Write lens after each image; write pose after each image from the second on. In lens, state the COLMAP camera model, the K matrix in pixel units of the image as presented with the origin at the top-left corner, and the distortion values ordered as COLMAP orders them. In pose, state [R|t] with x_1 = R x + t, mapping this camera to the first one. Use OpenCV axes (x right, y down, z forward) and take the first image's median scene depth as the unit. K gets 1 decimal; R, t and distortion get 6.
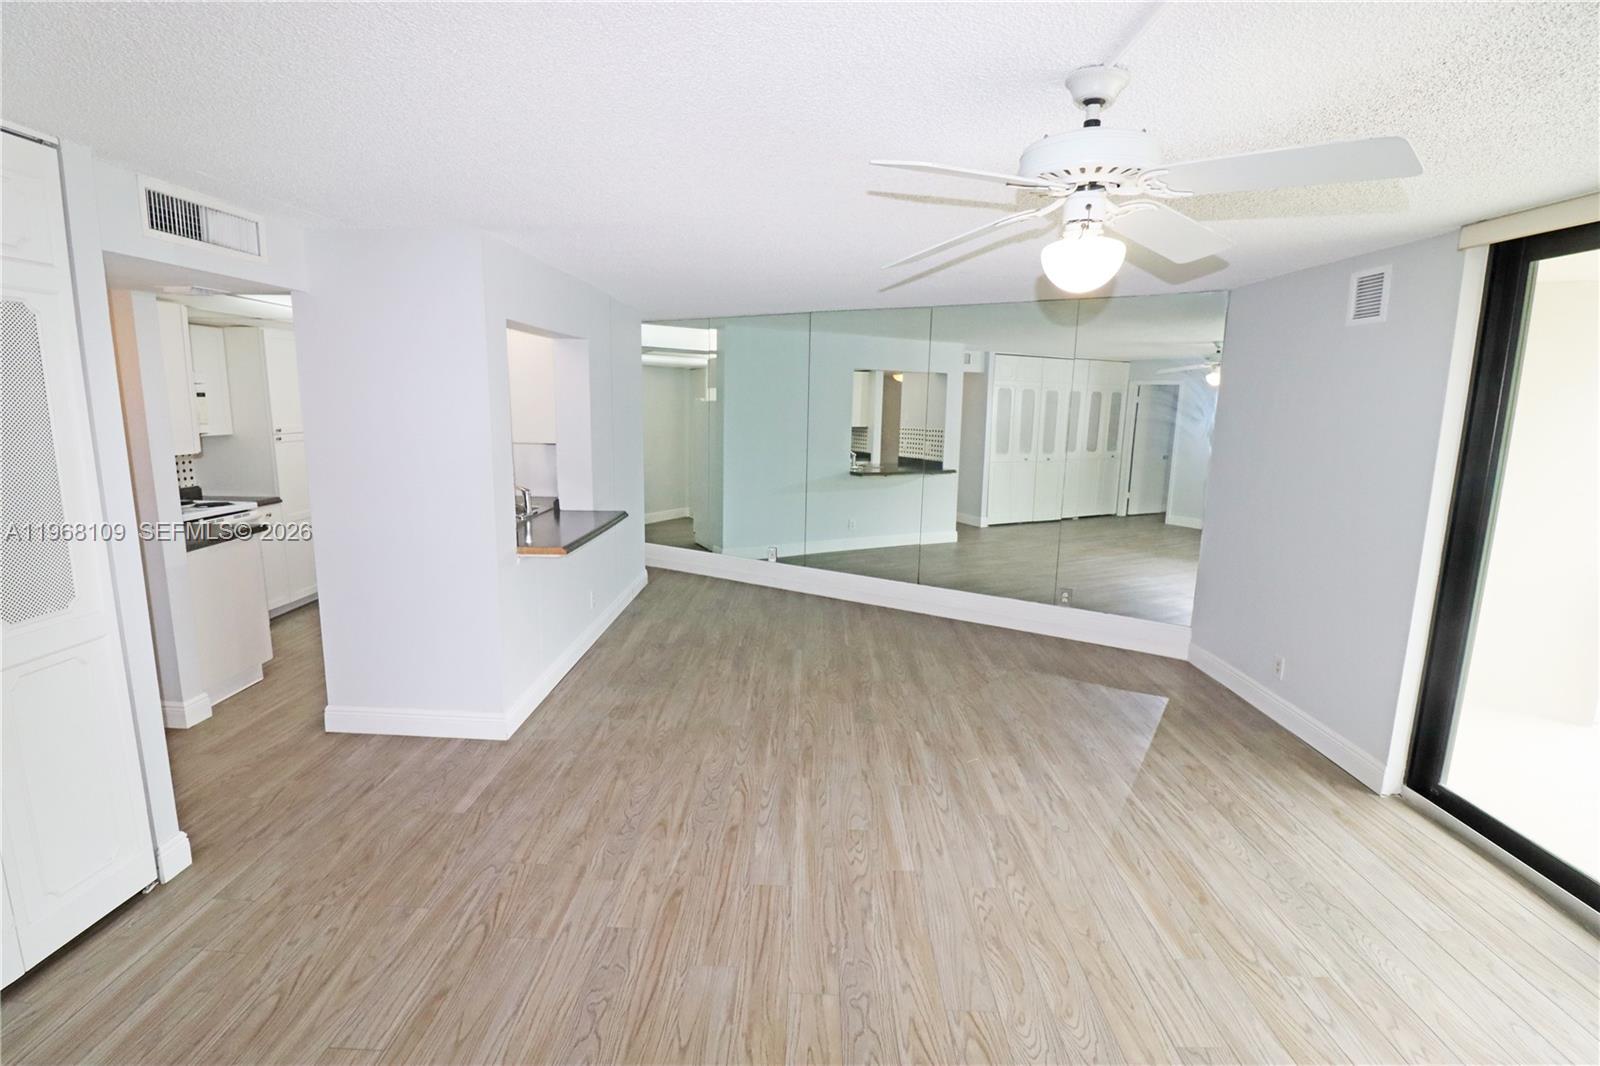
lens RADIAL K [[734.8, 0, 792.8], [0, 734.8, 523.5], [0, 0, 1]] dist [-0.005031, -0.008085]
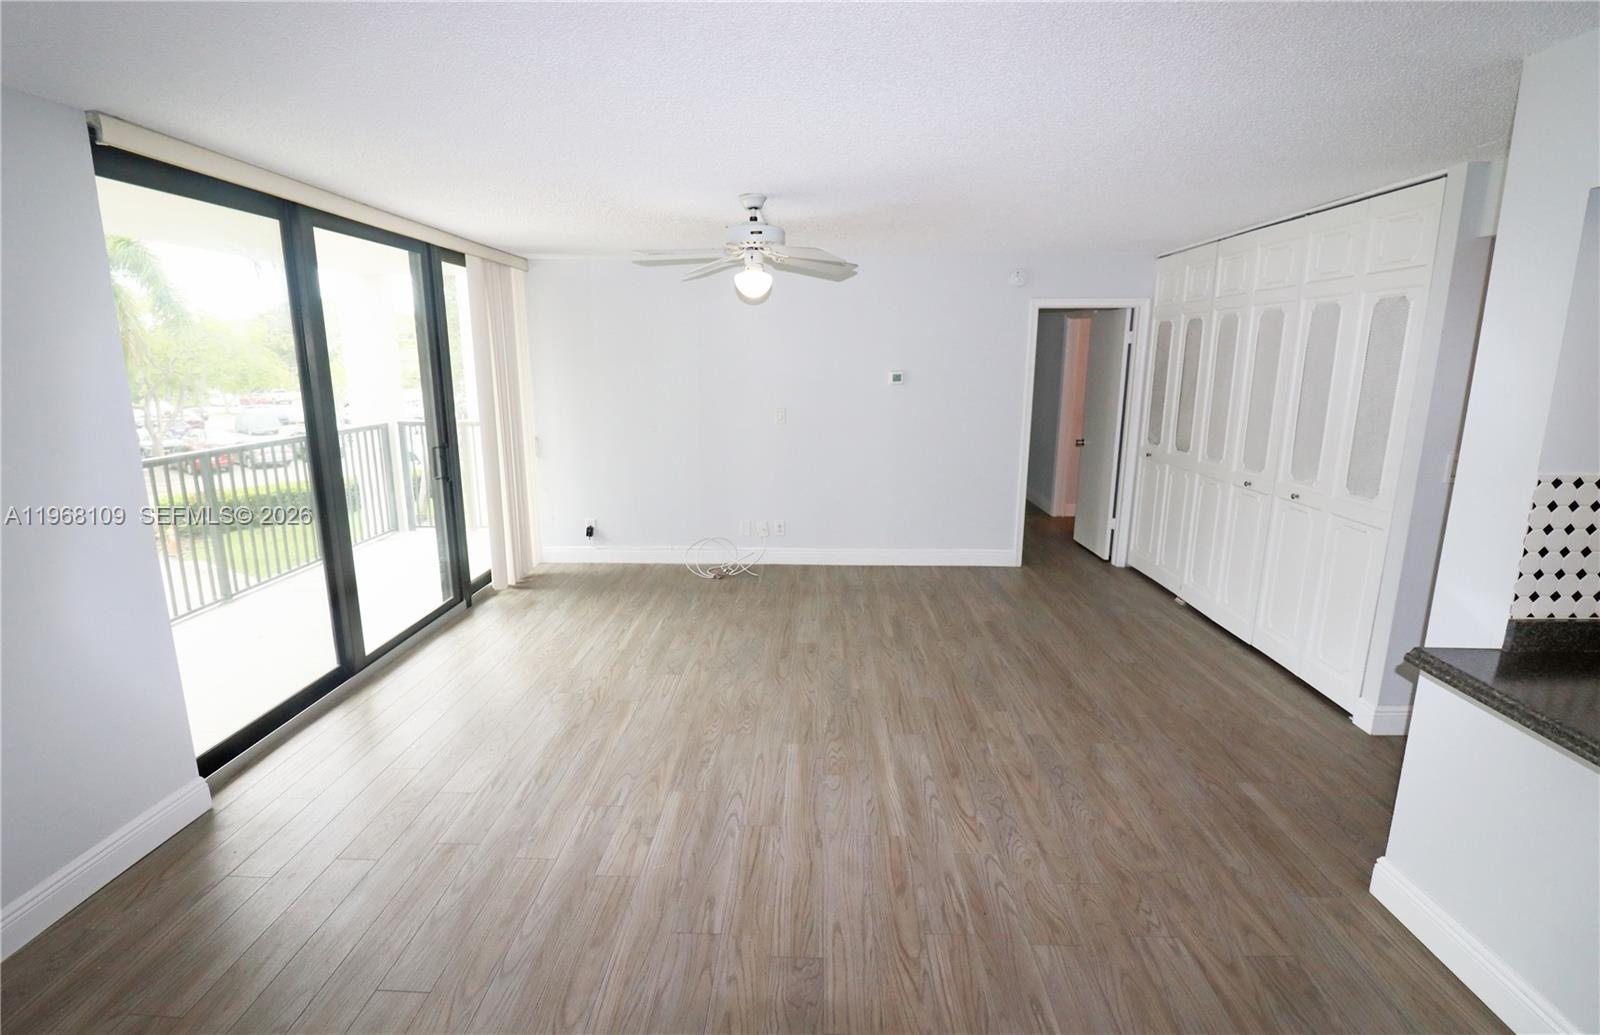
lens RADIAL K [[776.7, 0, 792.8], [0, 776.7, 516.3], [0, 0, 1]] dist [-0.008431, -0.005035]
pose [[-0.999810, -0.019491, 0.000611, 0.125147], [-0.017984, 0.933693, 0.357623, -0.249357], [-0.007541, 0.357544, -0.933866, 1.554365]]
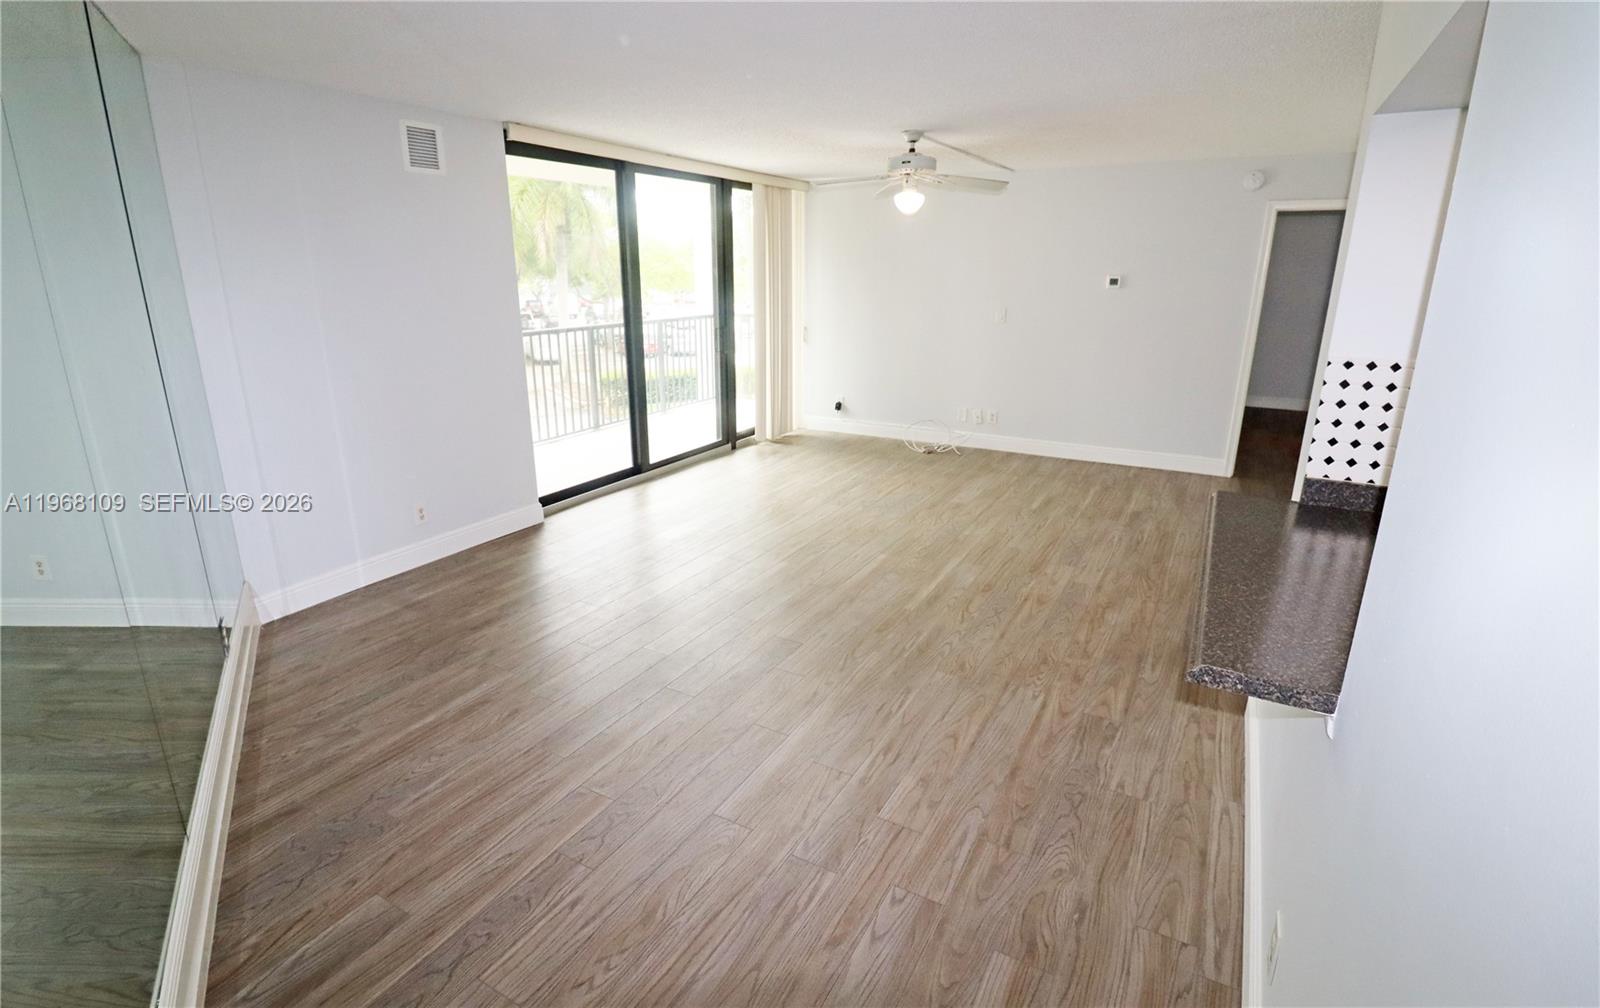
lens RADIAL K [[785.9, 0, 787.8], [0, 785.9, 489.3], [0, 0, 1]] dist [-0.000010, -0.000909]
pose [[-0.882981, -0.149560, 0.444946, -0.304218], [0.057536, 0.906254, 0.418799, -0.298206], [-0.465869, 0.395392, -0.791600, 1.826321]]
